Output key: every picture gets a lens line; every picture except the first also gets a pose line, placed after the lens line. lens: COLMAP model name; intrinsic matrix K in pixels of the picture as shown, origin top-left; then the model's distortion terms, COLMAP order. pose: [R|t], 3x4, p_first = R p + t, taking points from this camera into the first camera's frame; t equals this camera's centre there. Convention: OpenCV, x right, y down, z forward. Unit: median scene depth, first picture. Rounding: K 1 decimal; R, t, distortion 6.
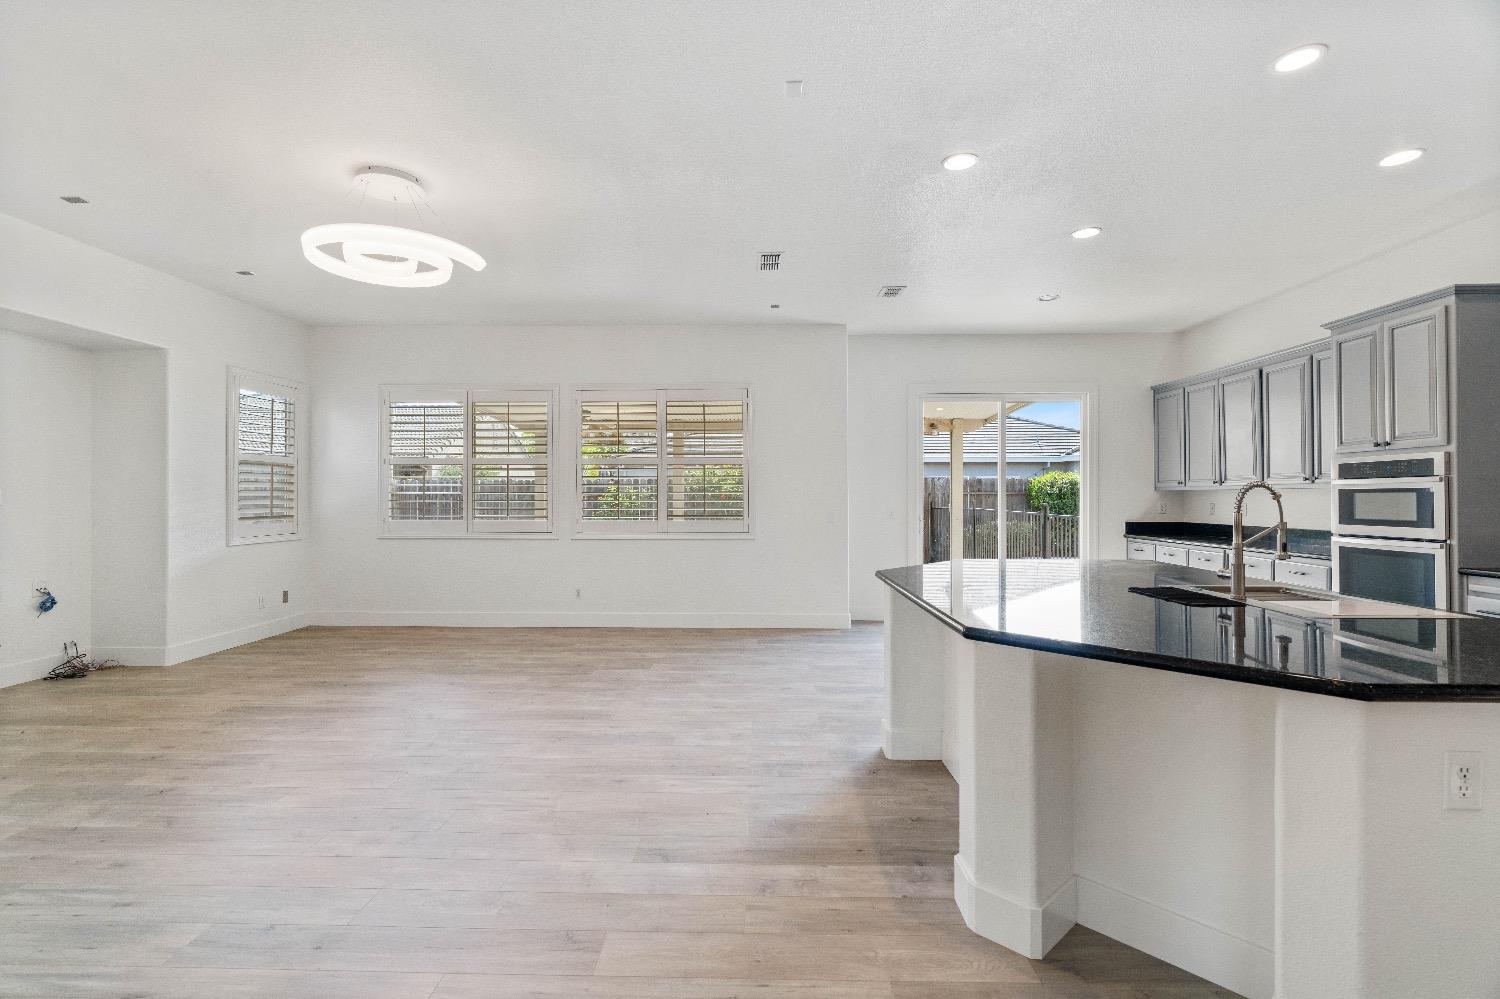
lens RADIAL K [[677.2, 0, 742.8], [0, 677.2, 502.7], [0, 0, 1]] dist [-0.005127, 0.000049]
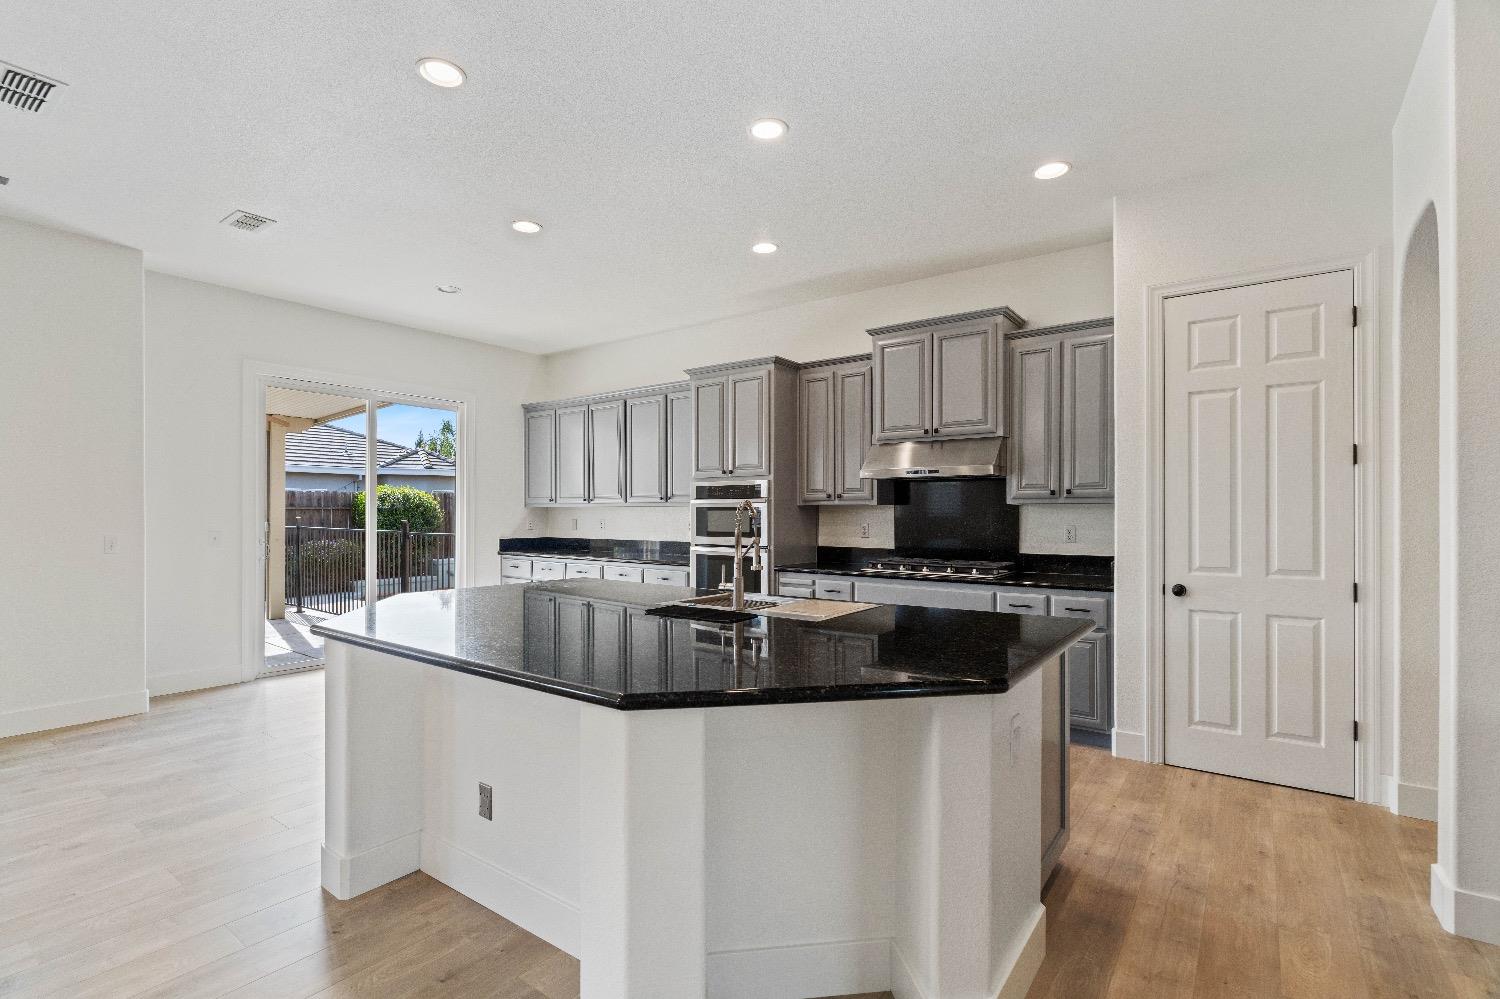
lens RADIAL K [[697.1, 0, 742.9], [0, 697.1, 514.7], [0, 0, 1]] dist [-0.001395, 0.000421]
pose [[0.578341, 0.000359, 0.815795, -0.093981], [0.004685, 0.999982, -0.003762, -0.001666], [-0.815782, 0.005998, 0.578329, 0.206090]]
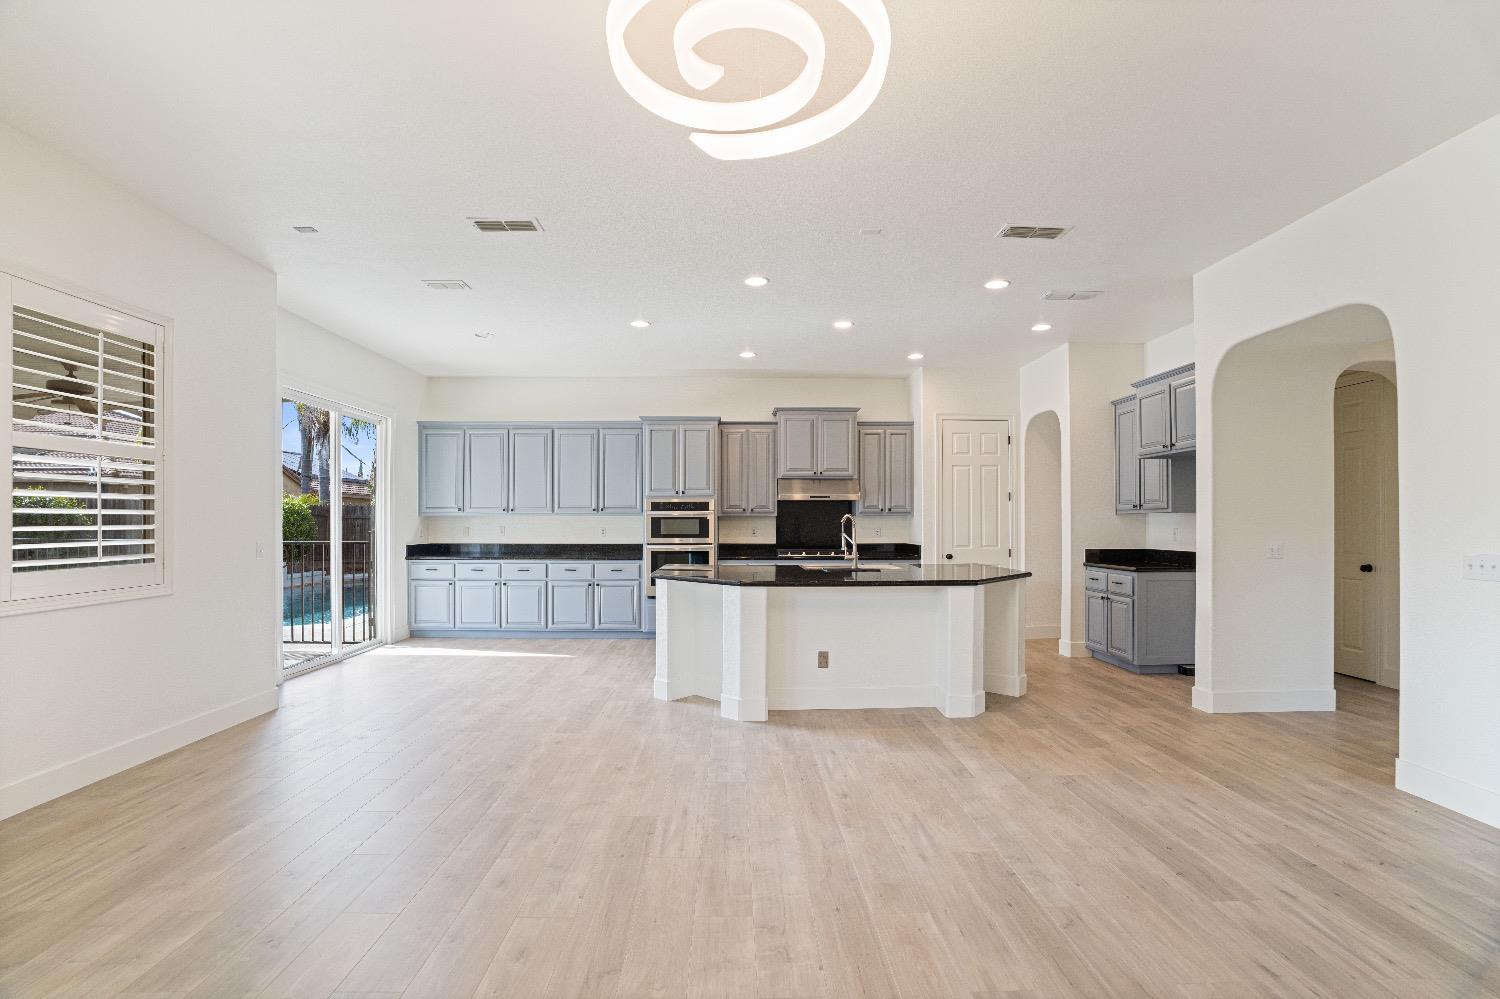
lens RADIAL K [[692.2, 0, 750.7], [0, 692.2, 516.7], [0, 0, 1]] dist [-0.048047, 0.000657]
pose [[-0.040782, 0.012178, 0.999094, -0.851672], [0.009149, 0.999888, -0.011814, 0.001722], [-0.999126, 0.008659, -0.040889, 0.826484]]
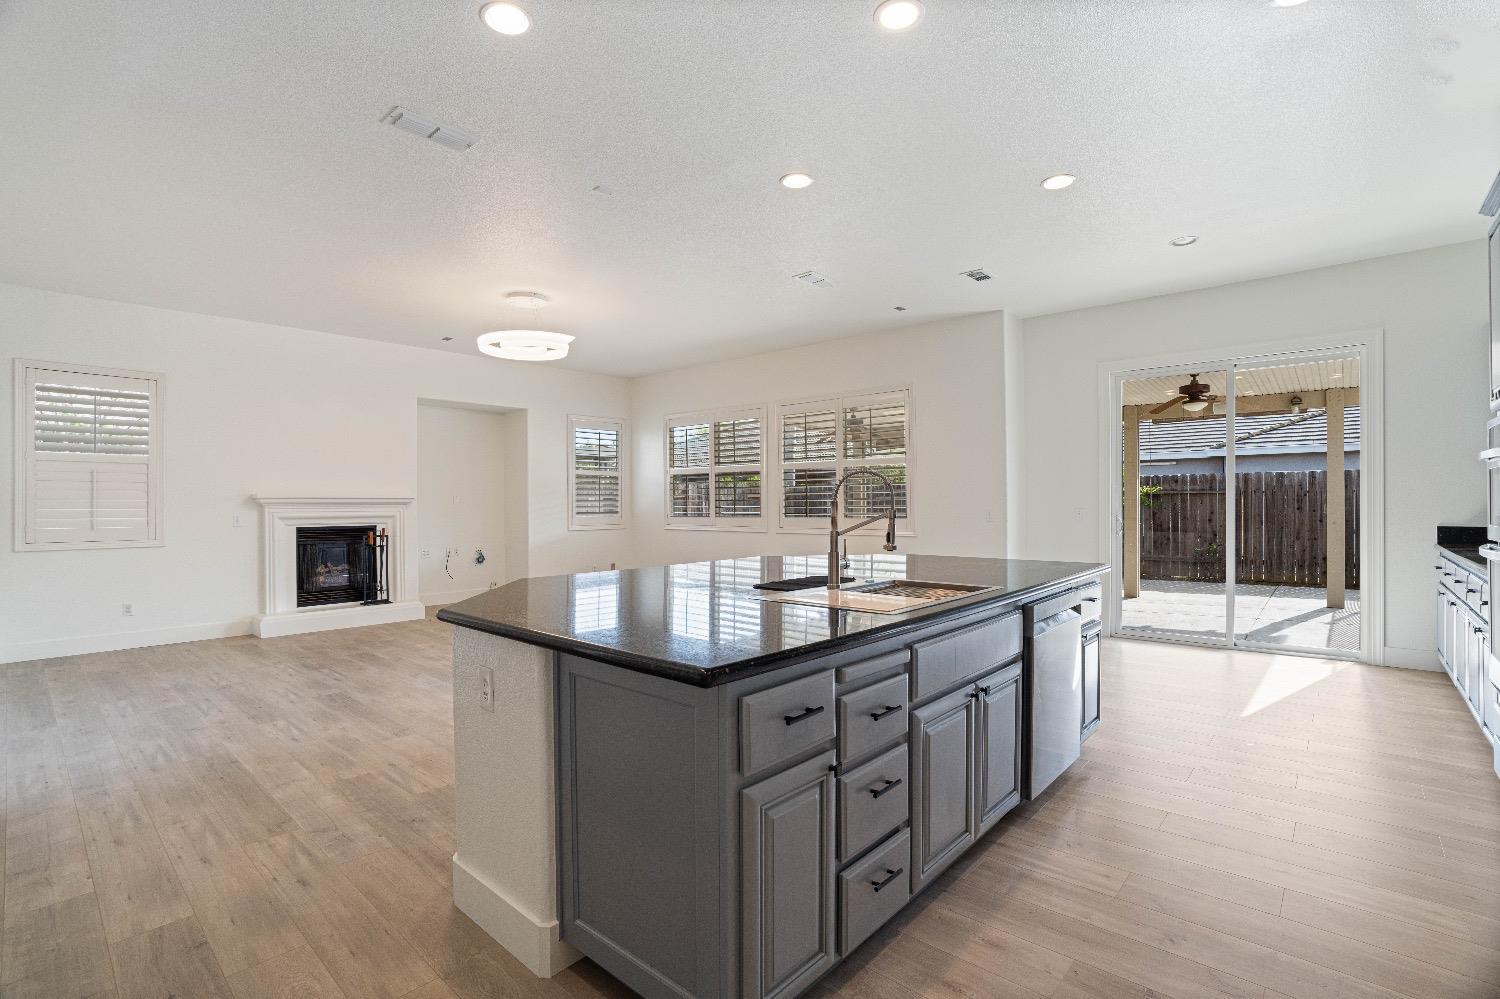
lens RADIAL K [[704.6, 0, 748.3], [0, 704.6, 505.6], [0, 0, 1]] dist [-0.024697, 0.000604]
pose [[0.750223, 0.001970, -0.661182, 0.772247], [-0.005438, 0.999980, -0.003191, 0.012684], [0.661162, 0.005990, 0.750219, 0.083978]]
